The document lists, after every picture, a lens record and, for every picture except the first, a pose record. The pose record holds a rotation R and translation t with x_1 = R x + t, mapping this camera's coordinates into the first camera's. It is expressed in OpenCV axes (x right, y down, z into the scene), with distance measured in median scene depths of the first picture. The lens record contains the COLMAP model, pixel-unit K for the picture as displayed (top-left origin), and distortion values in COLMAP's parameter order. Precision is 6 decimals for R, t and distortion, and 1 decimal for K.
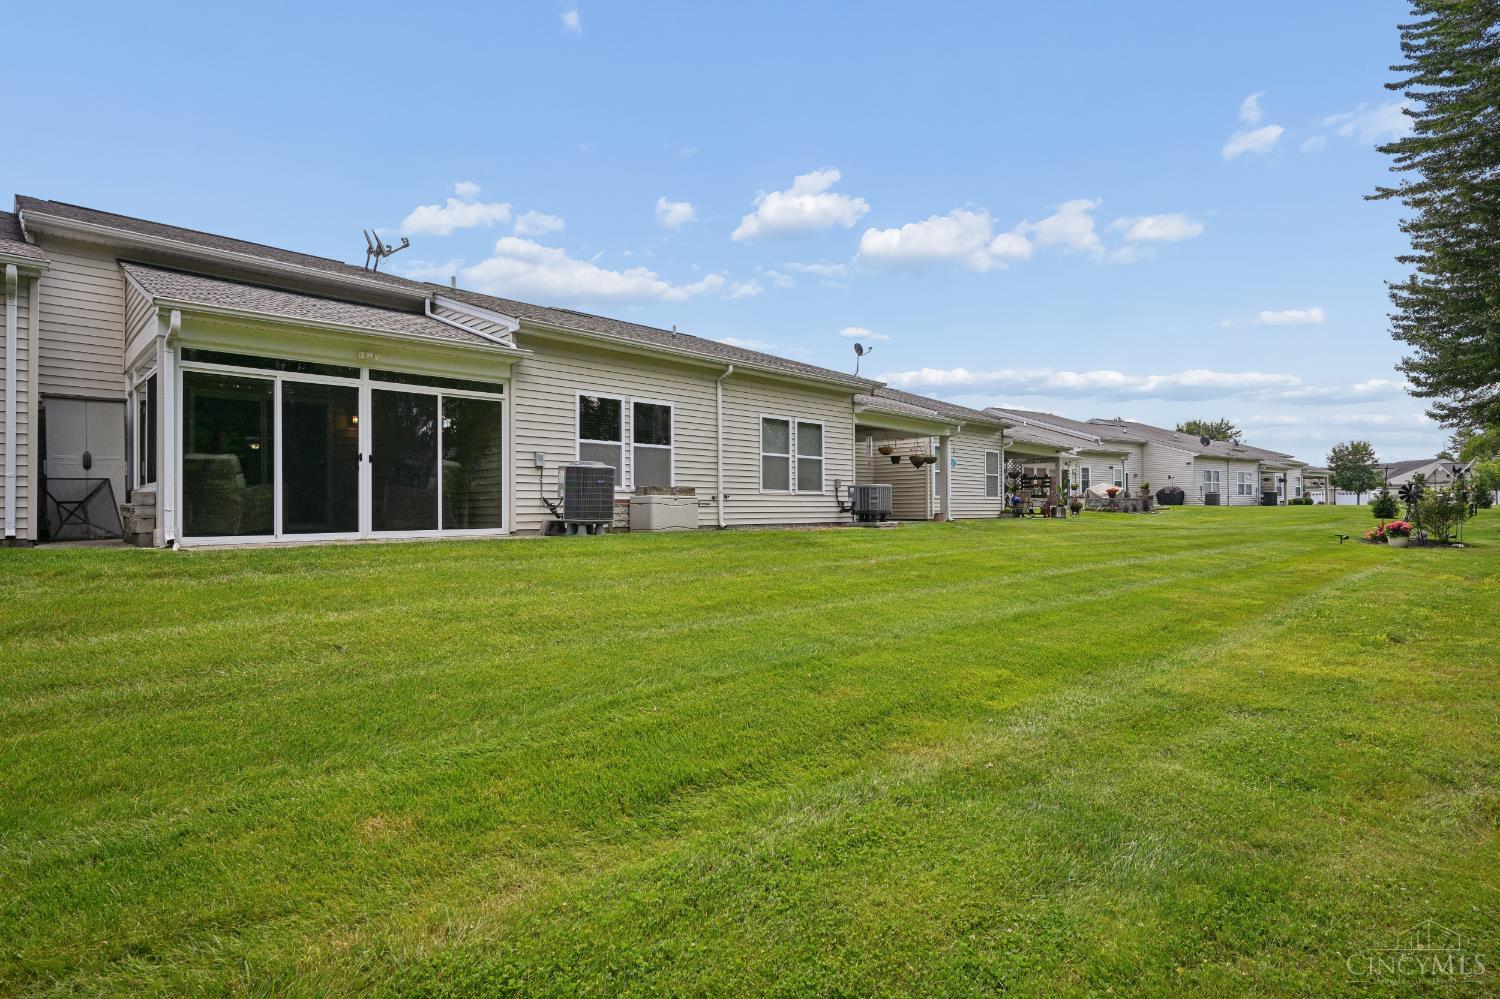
lens RADIAL K [[741.6, 0, 744.1], [0, 741.6, 488.2], [0, 0, 1]] dist [0.001259, 0.000738]
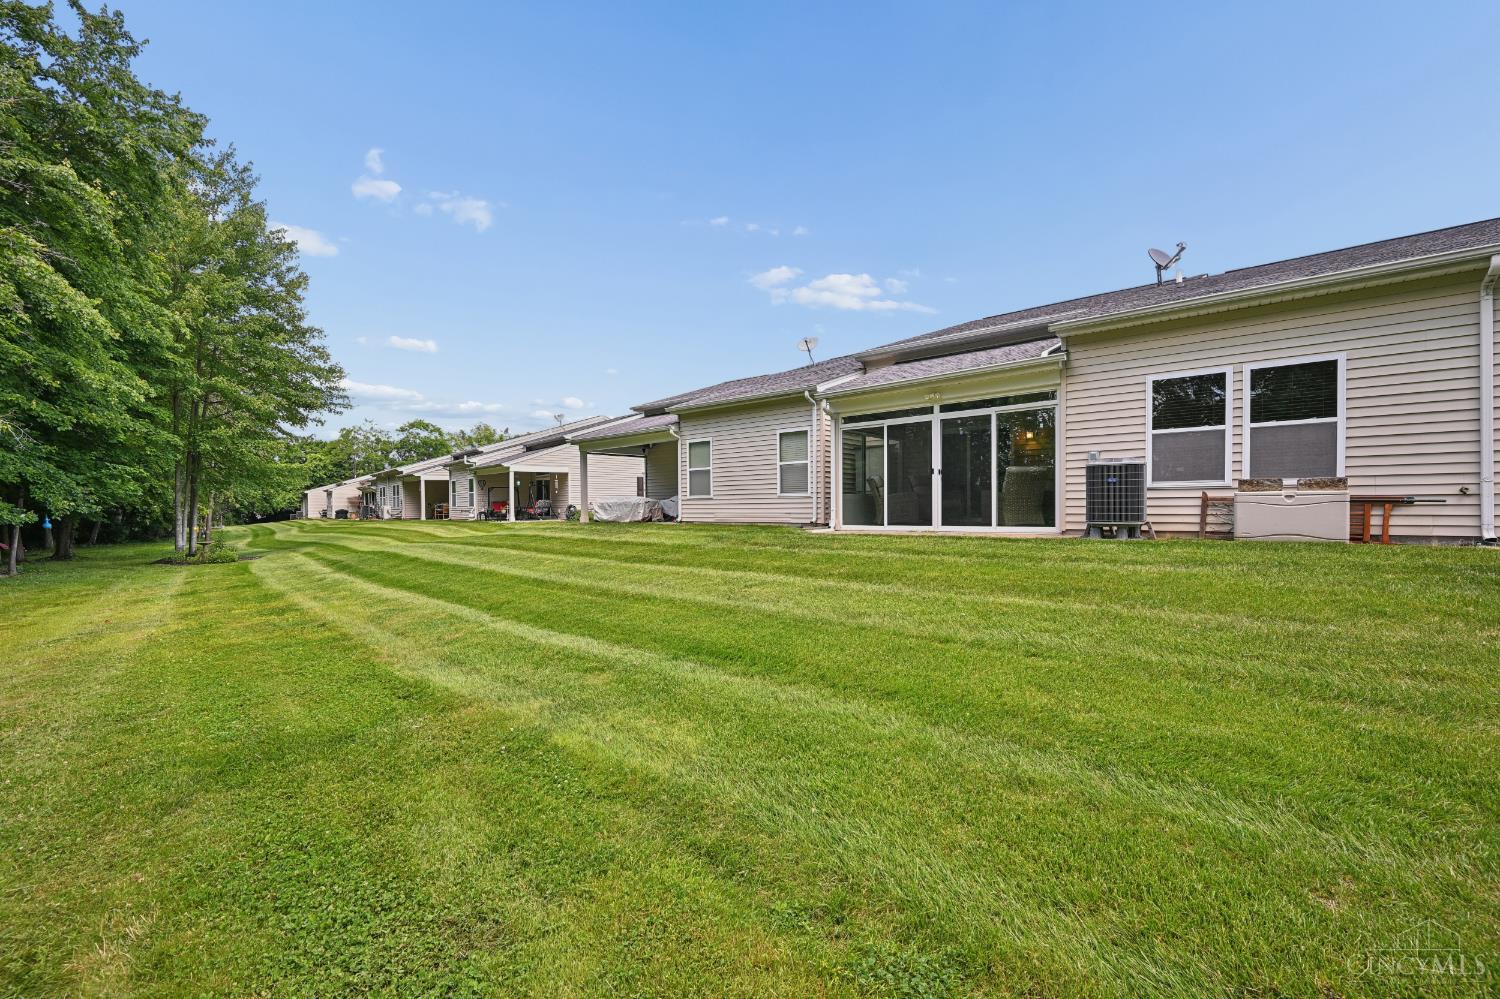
lens RADIAL K [[594.6, 0, 752.9], [0, 594.6, 507.9], [0, 0, 1]] dist [0.003626, -0.000779]
pose [[0.110061, 0.004306, -0.993915, 0.431608], [0.033408, 0.999410, 0.008029, 0.004623], [0.993363, -0.034088, 0.109853, 0.442735]]
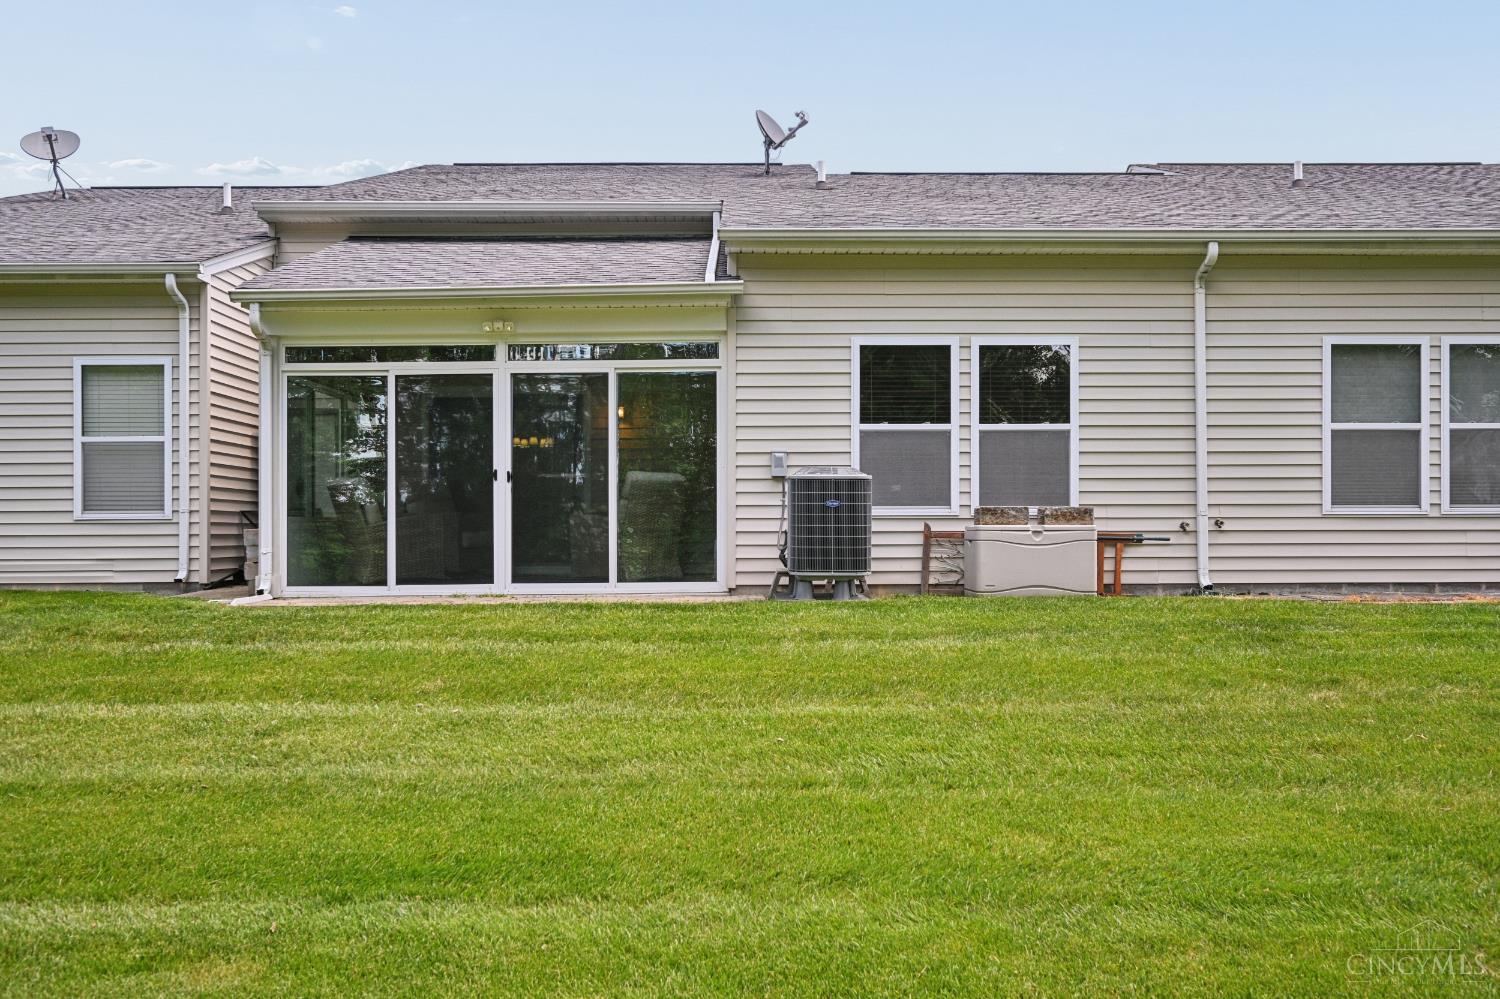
lens RADIAL K [[1300.6, 0, 745.7], [0, 1300.6, 509.2], [0, 0, 1]] dist [-0.006589, 0.010442]
pose [[0.721880, -0.011170, -0.691928, 0.387336], [0.020538, 0.999775, 0.005287, -0.009517], [0.691714, -0.018027, 0.721947, 0.236361]]
